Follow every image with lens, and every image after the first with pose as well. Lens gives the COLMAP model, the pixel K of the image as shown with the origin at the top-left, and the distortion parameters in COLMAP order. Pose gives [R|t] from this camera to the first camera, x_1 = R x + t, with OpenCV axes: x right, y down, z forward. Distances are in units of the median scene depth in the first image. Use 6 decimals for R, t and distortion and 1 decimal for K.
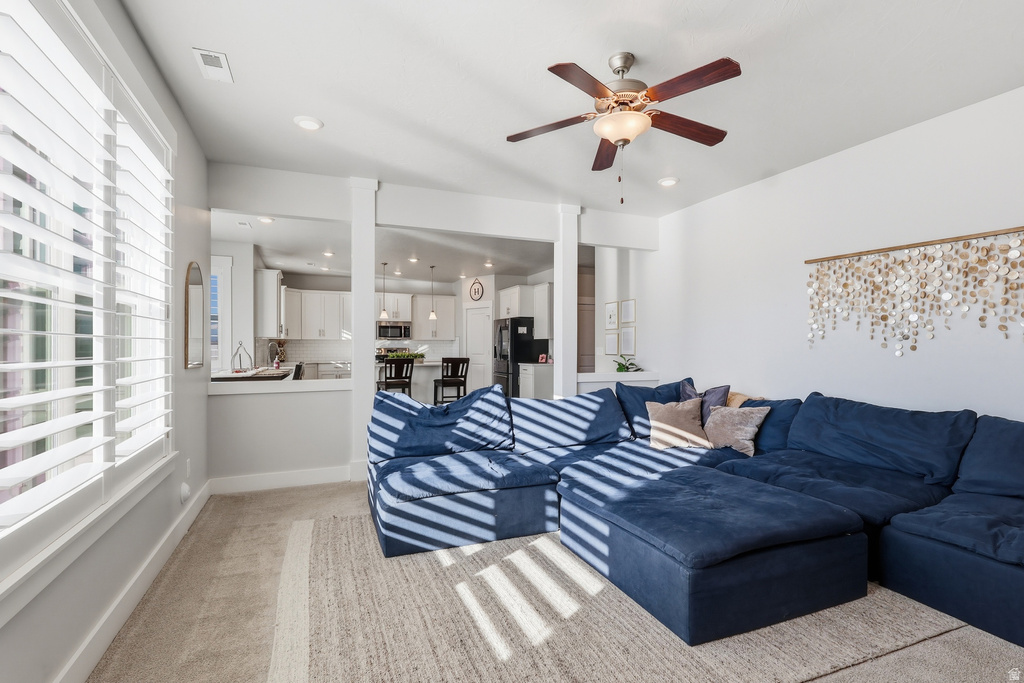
lens RADIAL K [[478.2, 0, 508.1], [0, 478.2, 343.7], [0, 0, 1]] dist [-0.004457, 0.001309]
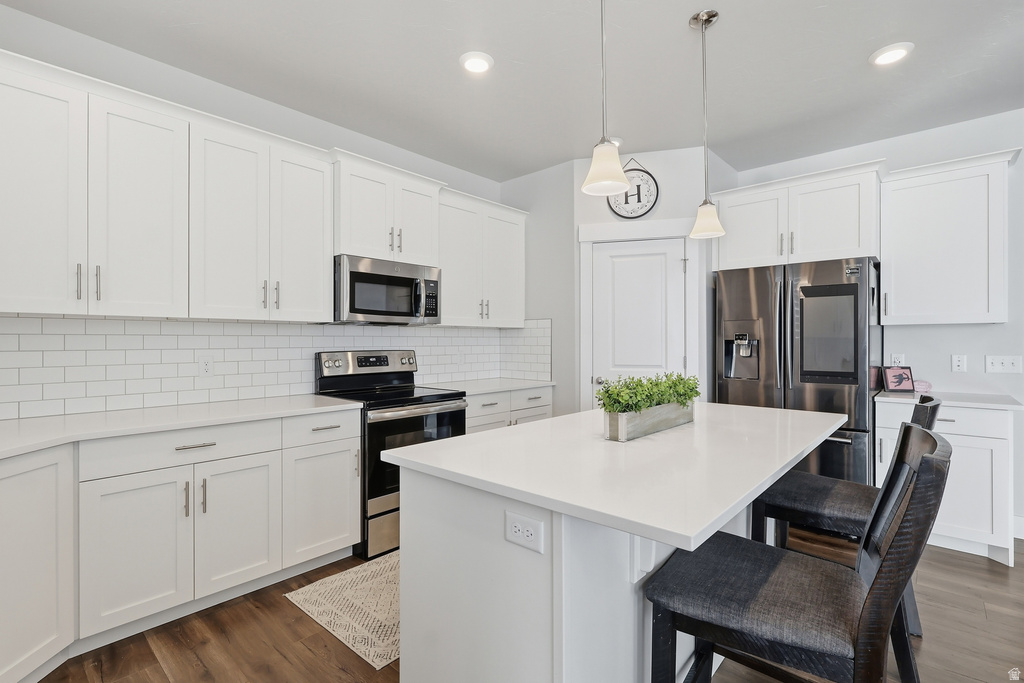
lens RADIAL K [[478.2, 0, 518.5], [0, 478.2, 335.9], [0, 0, 1]] dist [-0.004457, 0.001309]
pose [[0.896094, 0.003018, 0.443853, -0.315335], [-0.001109, 0.999989, -0.004561, 0.000569], [-0.443862, 0.003595, 0.896088, 0.737236]]
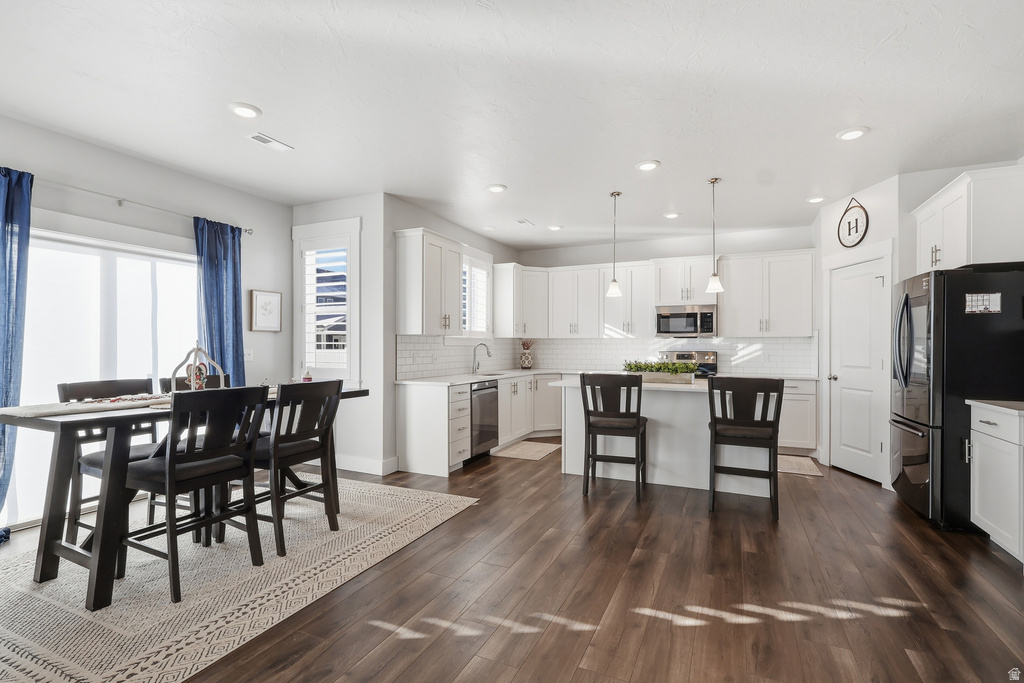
lens RADIAL K [[478.2, 0, 508.8], [0, 478.2, 346.8], [0, 0, 1]] dist [-0.004457, 0.001309]
pose [[0.679670, 0.001057, -0.733518, 0.044515], [0.001746, 0.999994, 0.003059, 0.001055], [0.733516, -0.003360, 0.679663, 0.475394]]
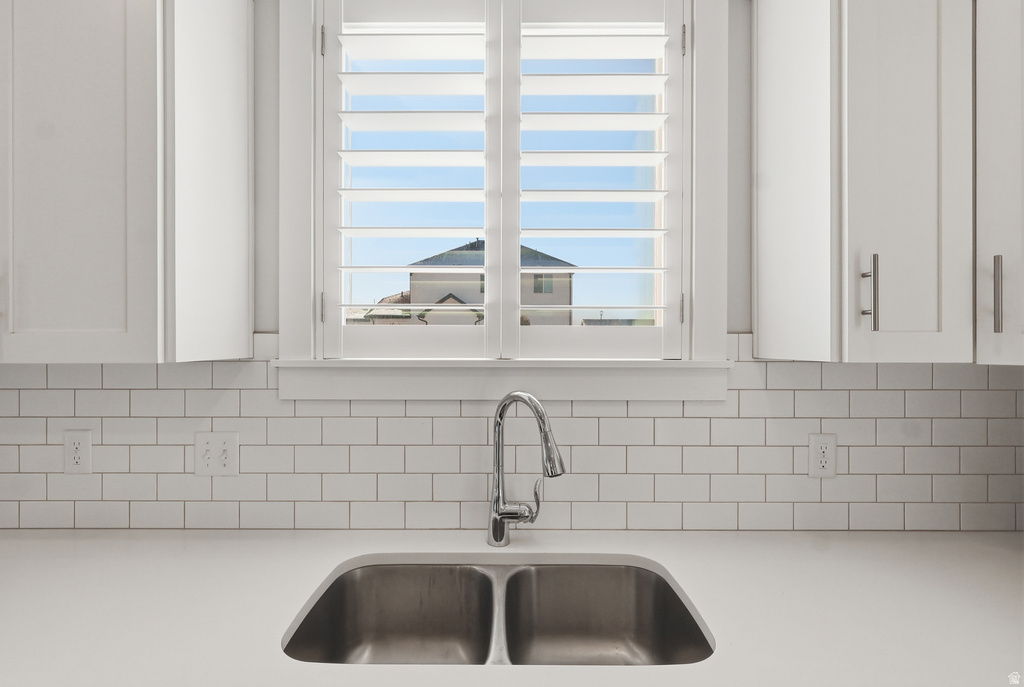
lens RADIAL K [[478.2, 0, 516.6], [0, 478.2, 344.3], [0, 0, 1]] dist [-0.004457, 0.001309]
pose [[-0.382156, -0.001236, -0.924097, -0.318917], [0.003472, 0.999990, -0.002773, -0.013155], [0.924091, -0.004269, -0.382148, 0.905963]]
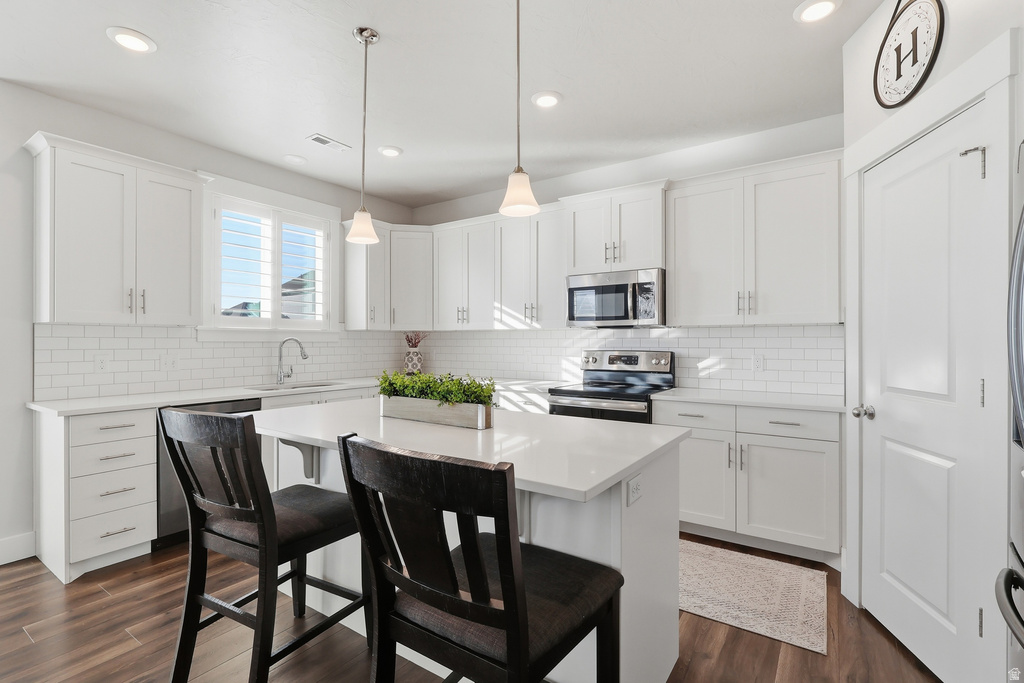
lens RADIAL K [[478.2, 0, 507.0], [0, 478.2, 342.1], [0, 0, 1]] dist [-0.004457, 0.001309]
pose [[0.549862, -0.000704, -0.835255, 0.003585], [0.003466, 0.999993, 0.001438, 0.001687], [0.835249, -0.003686, 0.549860, 0.795073]]
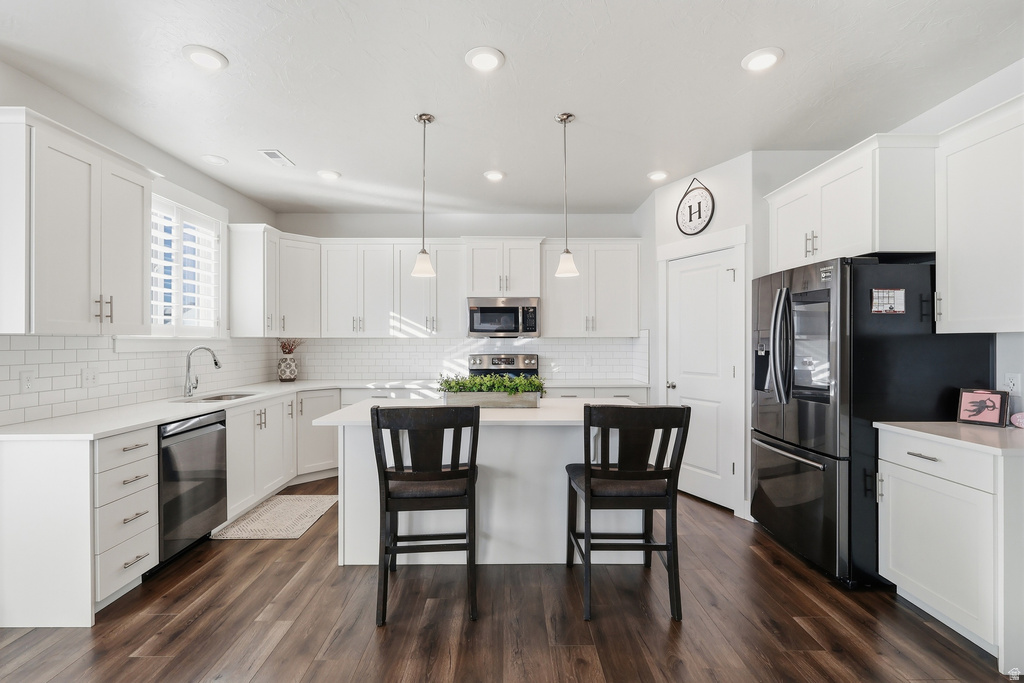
lens RADIAL K [[478.2, 0, 513.7], [0, 478.2, 340.5], [0, 0, 1]] dist [-0.004457, 0.001309]
pose [[0.930934, -0.002871, -0.365177, -0.063375], [0.003495, 0.999993, 0.001049, -0.006079], [0.365172, -0.002253, 0.930938, 0.606281]]
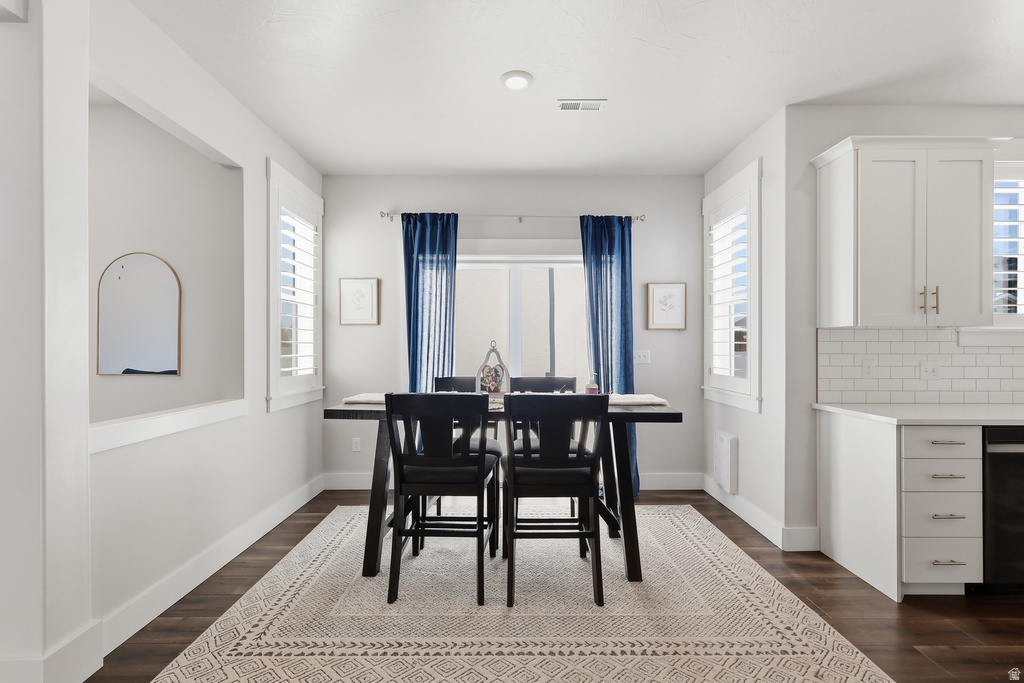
lens RADIAL K [[478.2, 0, 507.0], [0, 478.2, 345.6], [0, 0, 1]] dist [-0.004457, 0.001309]
pose [[-0.376454, -0.001873, -0.926433, -0.039496], [0.001787, 0.999995, -0.002747, 0.001222], [0.926433, -0.002690, -0.376449, 0.651615]]
